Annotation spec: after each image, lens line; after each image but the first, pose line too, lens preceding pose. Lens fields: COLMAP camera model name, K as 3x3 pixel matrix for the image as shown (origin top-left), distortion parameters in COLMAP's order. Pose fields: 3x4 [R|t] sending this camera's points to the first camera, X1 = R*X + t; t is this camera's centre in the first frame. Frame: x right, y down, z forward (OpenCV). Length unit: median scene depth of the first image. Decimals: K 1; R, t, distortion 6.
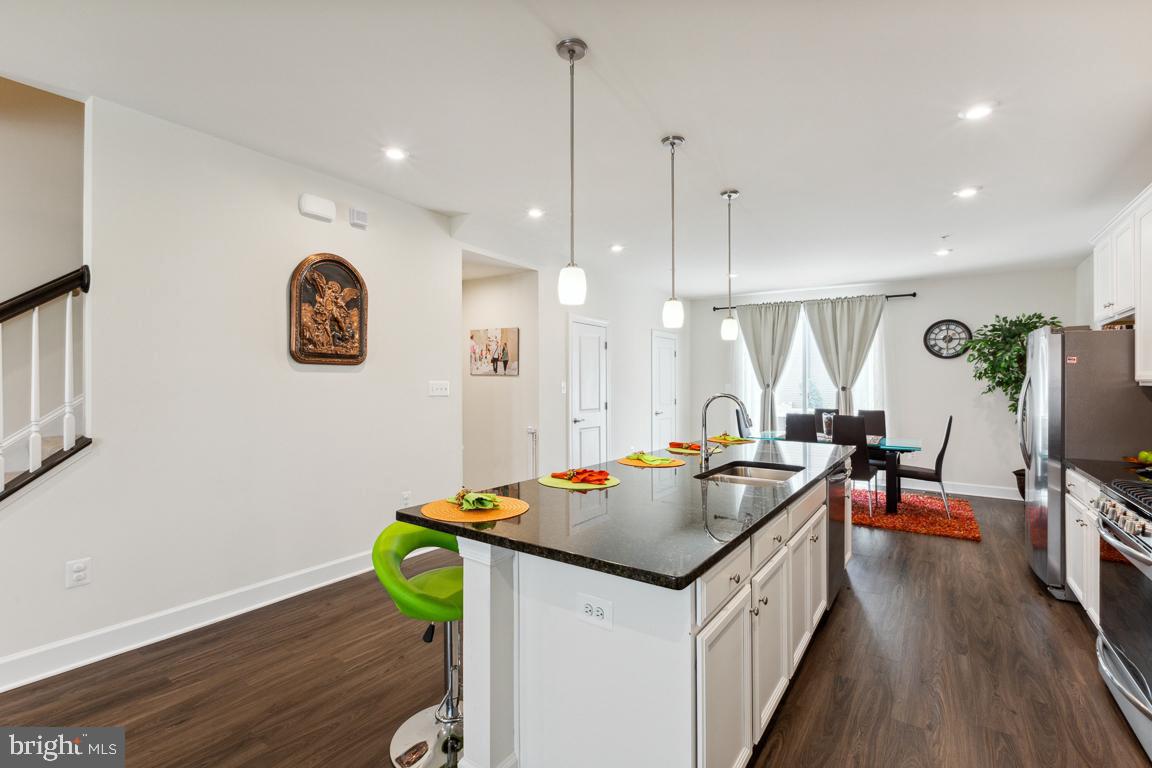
lens RADIAL K [[519.2, 0, 567.6], [0, 519.2, 378.3], [0, 0, 1]] dist [0.000448, -0.000739]
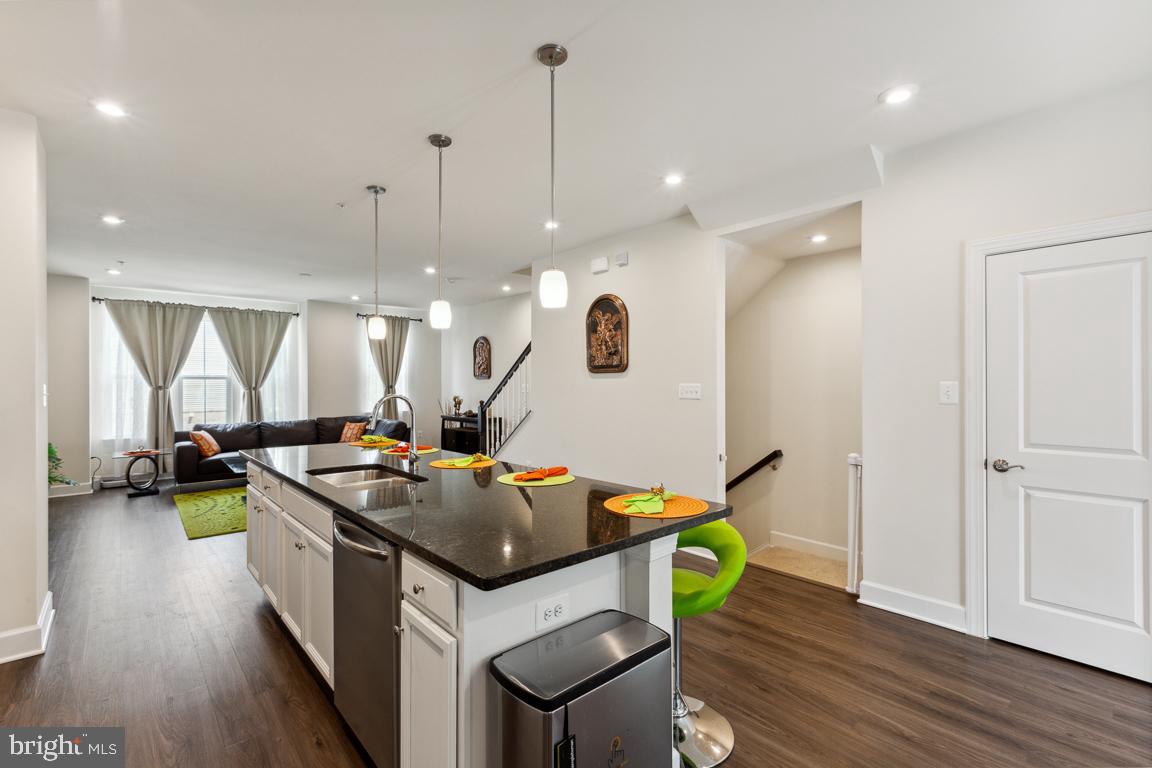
lens RADIAL K [[519.2, 0, 577.9], [0, 519.2, 386.4], [0, 0, 1]] dist [0.000448, -0.000739]
pose [[-0.227570, -0.004889, -0.973749, 0.580743], [0.010016, 0.999923, -0.007362, 0.012086], [0.973710, -0.011428, -0.227504, 0.774605]]
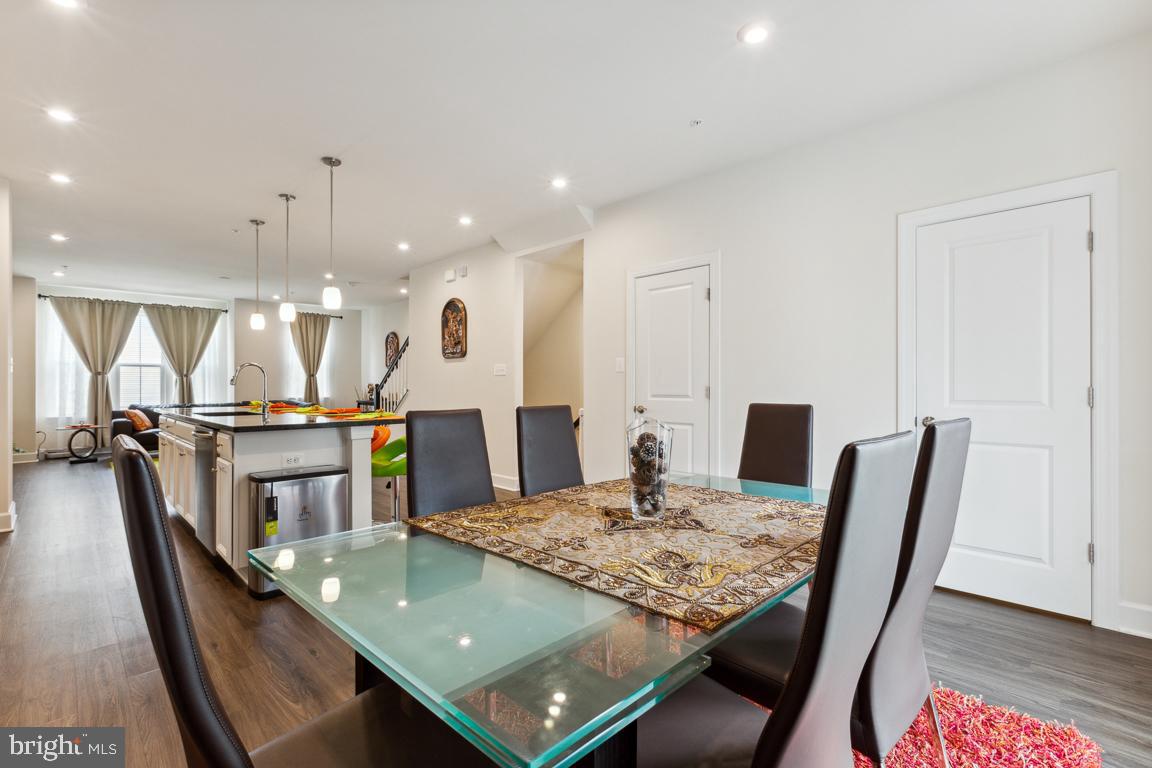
lens RADIAL K [[519.2, 0, 571.0], [0, 519.2, 385.5], [0, 0, 1]] dist [0.000448, -0.000739]
pose [[-0.174492, -0.007016, -0.984634, 0.801986], [0.008161, 0.999930, -0.008571, 0.056128], [0.984625, -0.009532, -0.174422, 1.077147]]
